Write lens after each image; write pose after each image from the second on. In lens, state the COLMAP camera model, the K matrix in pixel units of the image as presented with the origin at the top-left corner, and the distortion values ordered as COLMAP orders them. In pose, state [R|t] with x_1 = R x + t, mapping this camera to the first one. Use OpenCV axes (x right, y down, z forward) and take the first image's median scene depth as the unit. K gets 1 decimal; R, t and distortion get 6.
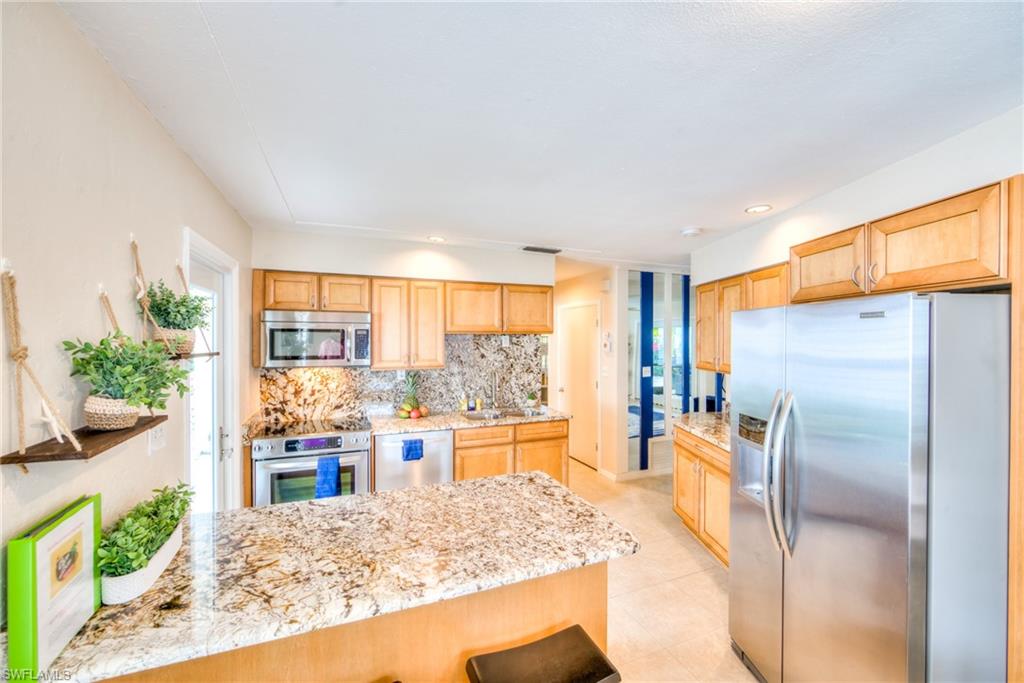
lens RADIAL K [[411.4, 0, 515.3], [0, 411.4, 340.3], [0, 0, 1]] dist [-0.002399, 0.000643]
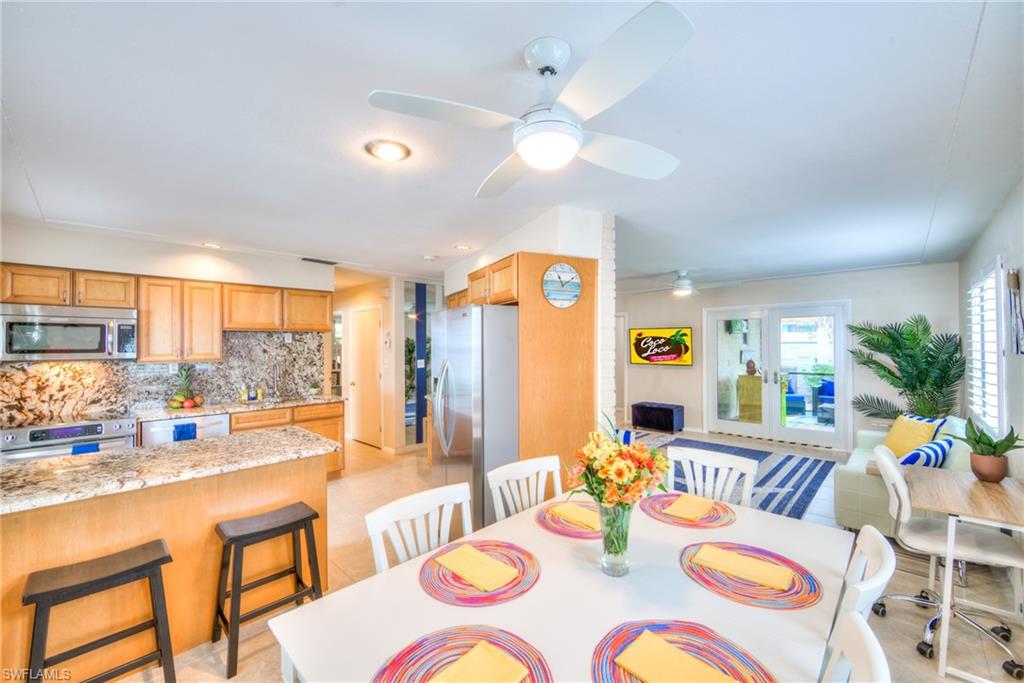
lens RADIAL K [[411.4, 0, 515.3], [0, 411.4, 340.3], [0, 0, 1]] dist [-0.002399, 0.000643]
pose [[0.916782, -0.002228, 0.399381, 0.116540], [0.008311, 0.999874, -0.013500, 0.034406], [-0.399301, 0.015695, 0.916686, -0.349791]]
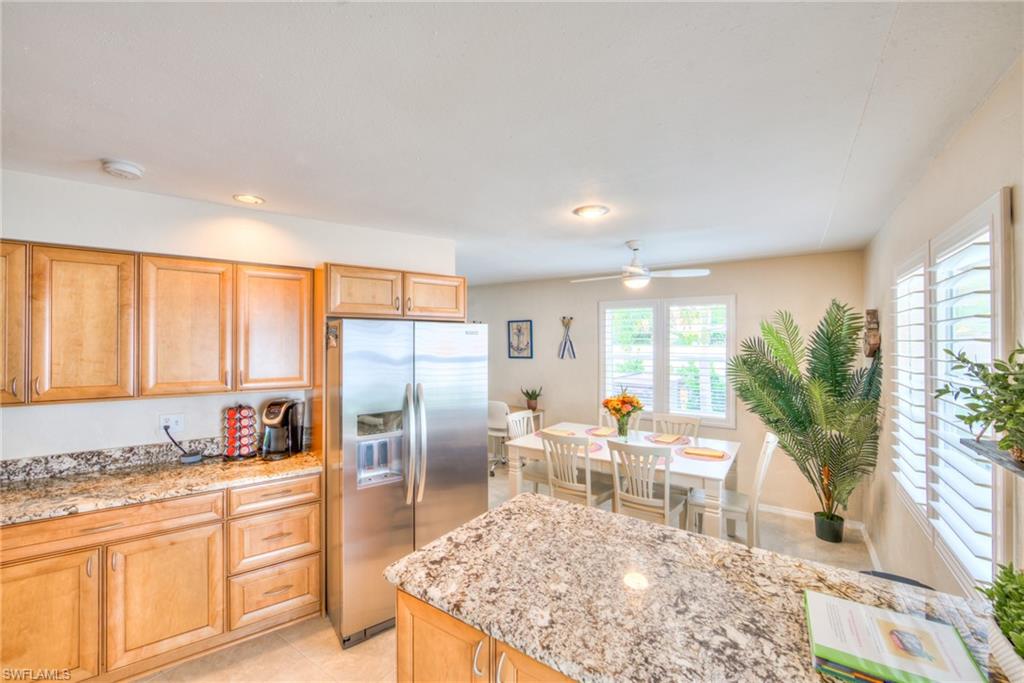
lens RADIAL K [[411.4, 0, 515.3], [0, 411.4, 340.3], [0, 0, 1]] dist [-0.002399, 0.000643]
pose [[-0.554309, 0.000082, 0.832311, -0.358397], [0.001423, 0.999999, 0.000849, -0.011730], [-0.832310, 0.001655, -0.554309, 0.775268]]
